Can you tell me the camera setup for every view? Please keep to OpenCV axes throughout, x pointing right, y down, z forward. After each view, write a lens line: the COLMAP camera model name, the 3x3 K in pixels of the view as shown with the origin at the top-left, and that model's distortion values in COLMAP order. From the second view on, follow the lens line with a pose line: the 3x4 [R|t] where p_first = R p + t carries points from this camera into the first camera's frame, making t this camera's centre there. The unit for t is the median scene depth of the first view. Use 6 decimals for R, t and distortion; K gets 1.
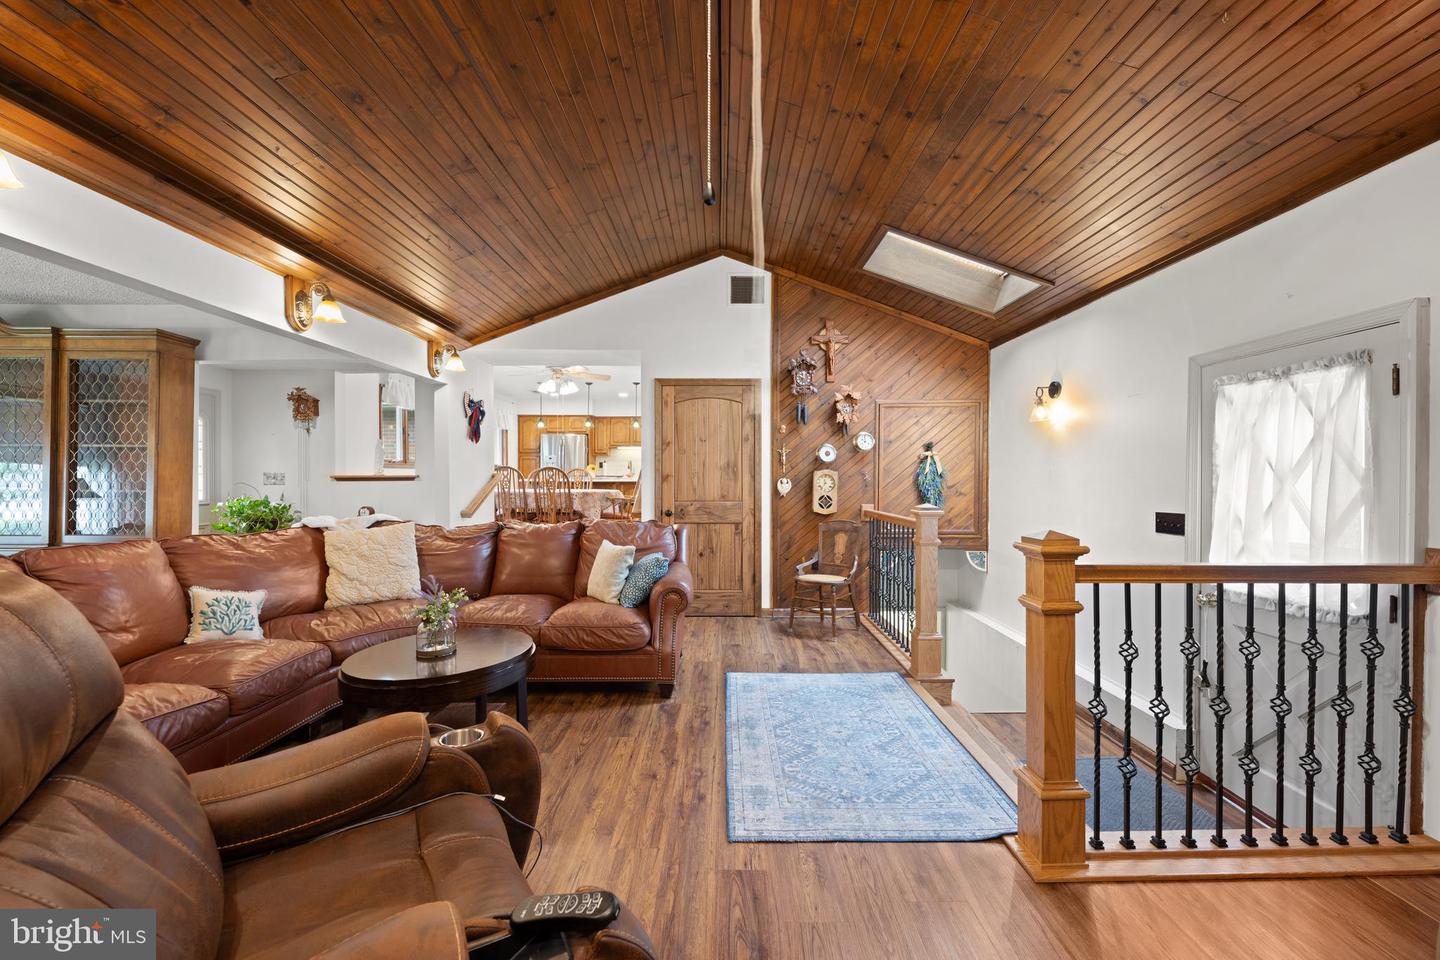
lens RADIAL K [[579.5, 0, 716.9], [0, 579.5, 474.6], [0, 0, 1]] dist [-0.000662, -0.000352]
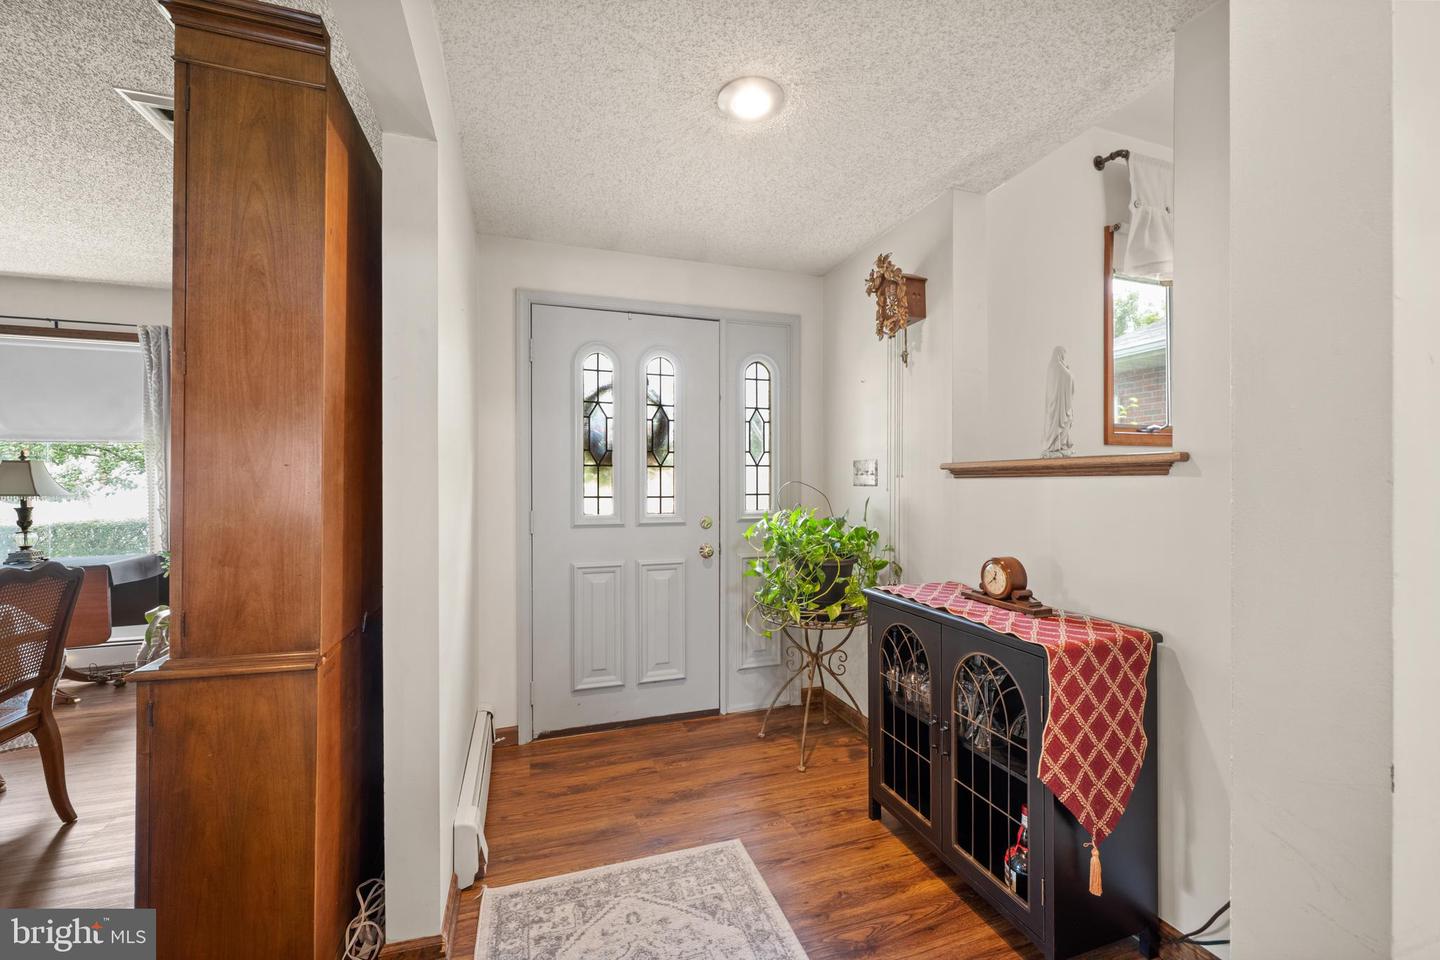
lens RADIAL K [[579.5, 0, 722.1], [0, 579.5, 484.0], [0, 0, 1]] dist [-0.000662, -0.000352]
pose [[0.329738, 0.011529, -0.944002, -0.697799], [0.001215, 0.999919, 0.012637, 0.020998], [0.944072, -0.005314, 0.329697, 1.461846]]
